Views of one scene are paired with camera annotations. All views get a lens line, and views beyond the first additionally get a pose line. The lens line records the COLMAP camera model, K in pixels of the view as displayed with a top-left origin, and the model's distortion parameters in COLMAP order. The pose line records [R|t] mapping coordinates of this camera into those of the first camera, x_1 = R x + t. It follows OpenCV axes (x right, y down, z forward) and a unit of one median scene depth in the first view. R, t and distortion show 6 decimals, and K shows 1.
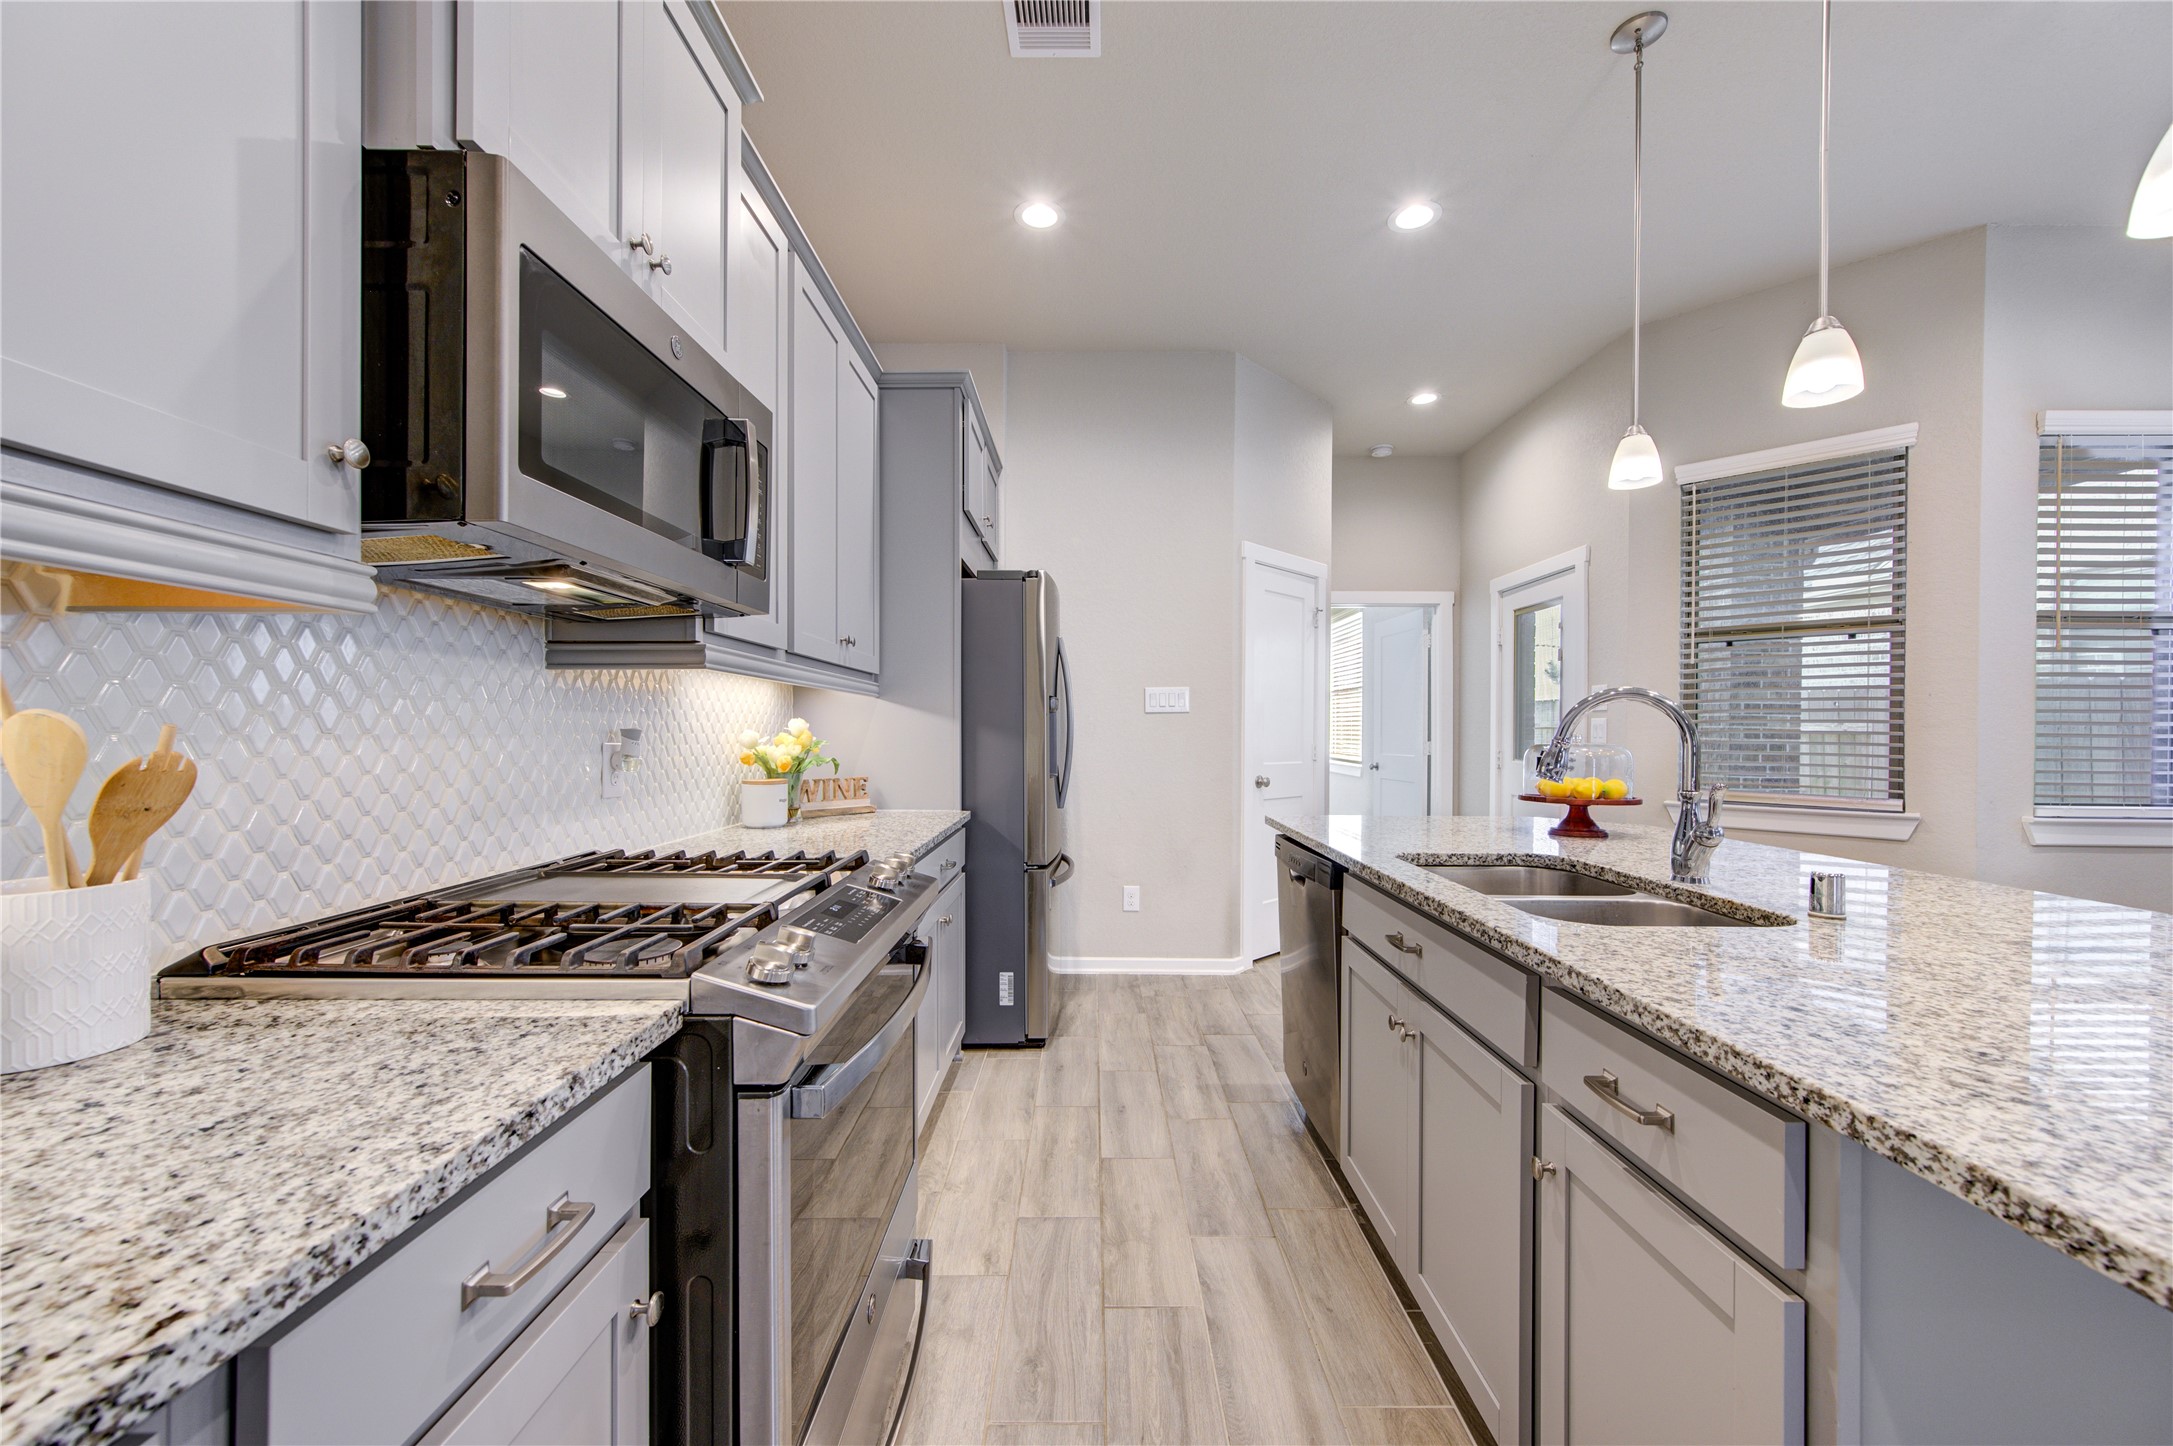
lens RADIAL K [[859.0, 0, 1098.5], [0, 859.0, 742.3], [0, 0, 1]] dist [0.004250, -0.000706]
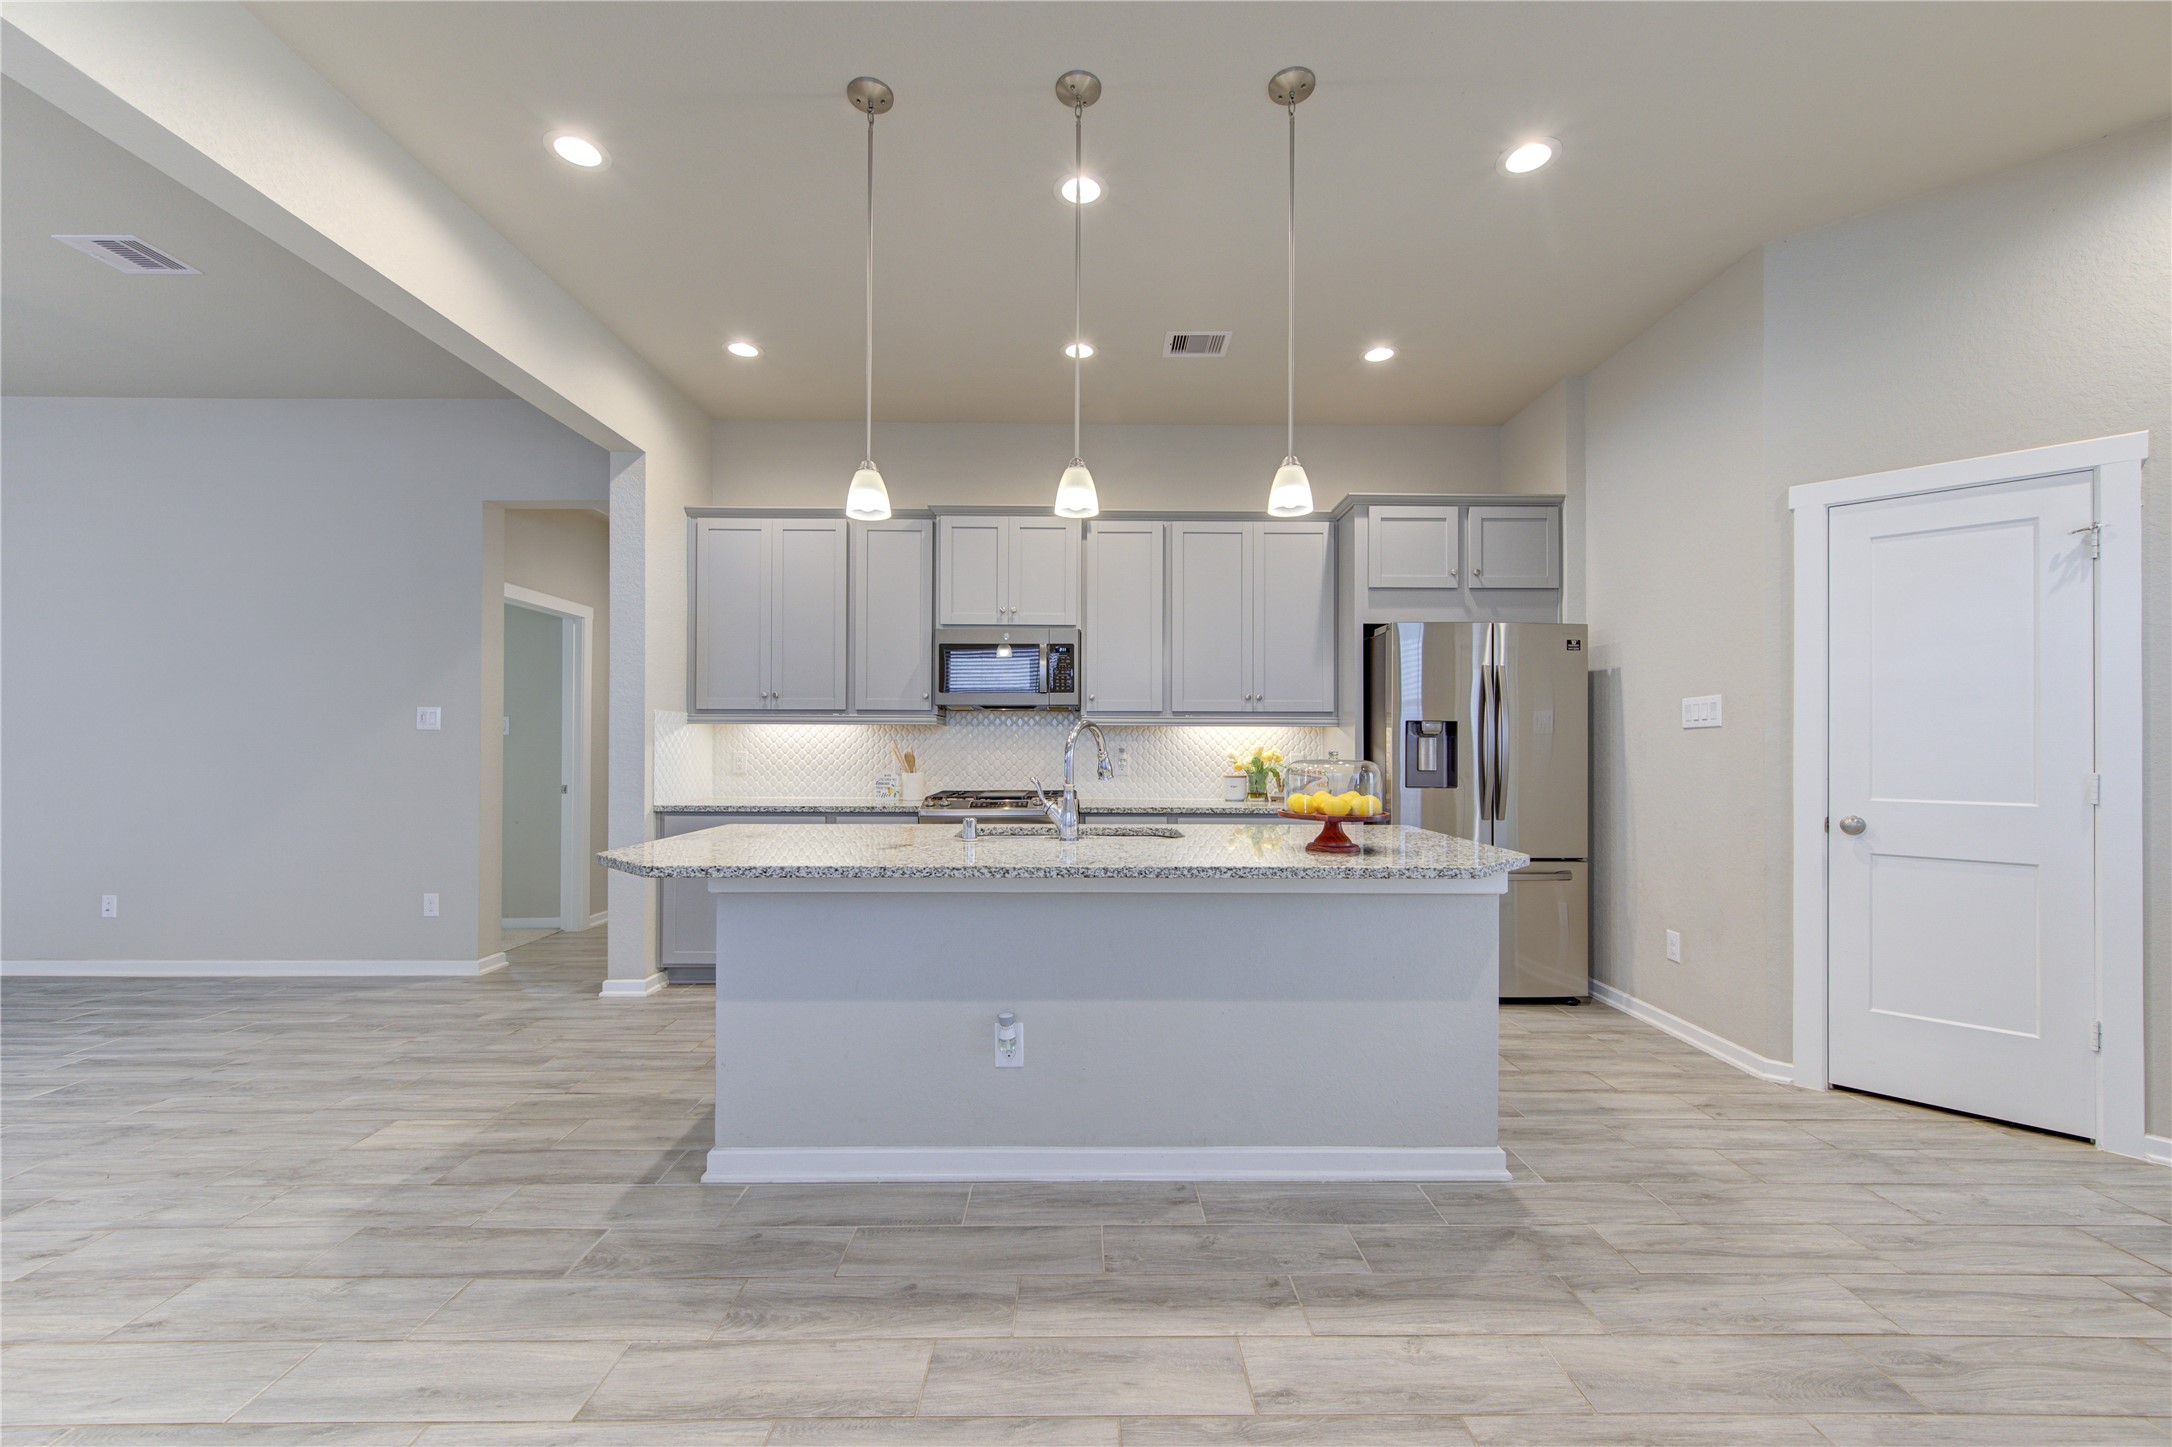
lens RADIAL K [[863.8, 0, 1093.9], [0, 863.8, 747.1], [0, 0, 1]] dist [0.001743, 0.000552]
pose [[-0.002652, -0.000852, -0.999996, 1.560952], [-0.016016, 0.999871, -0.000809, -0.011066], [0.999868, 0.016014, -0.002665, 0.715824]]
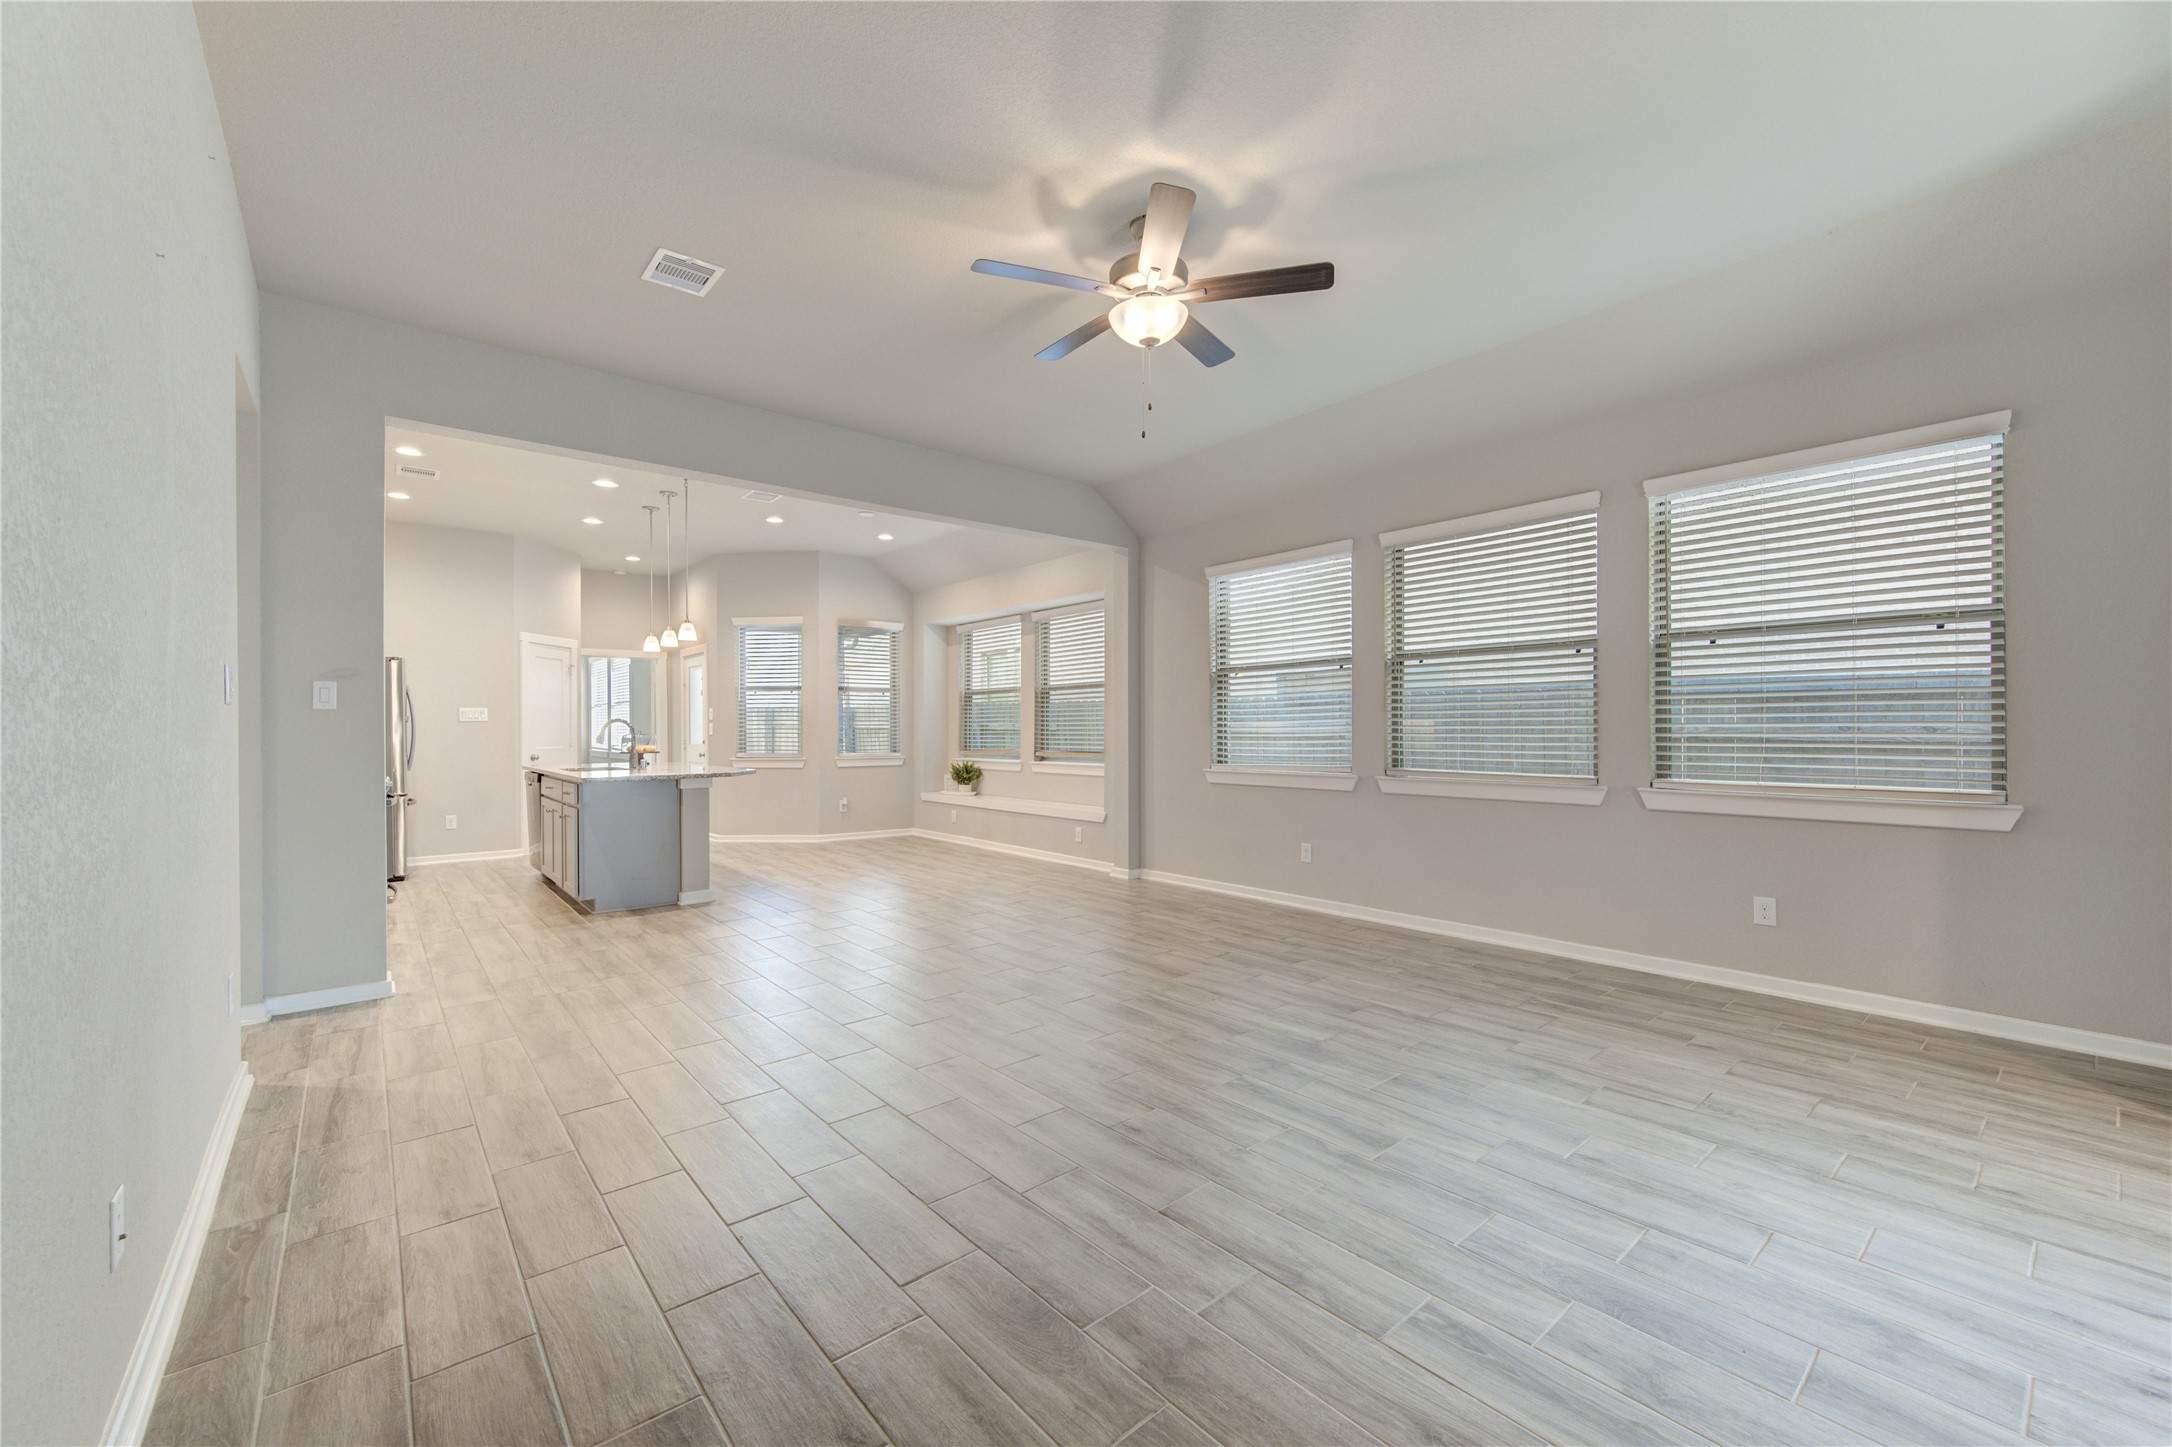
lens RADIAL K [[863.8, 0, 1093.7], [0, 863.8, 735.5], [0, 0, 1]] dist [0.001743, 0.000552]
pose [[0.769002, -0.013996, 0.639094, -0.149323], [0.018351, 0.999832, -0.000184, 0.037713], [-0.638983, 0.011870, 0.769129, -2.311313]]
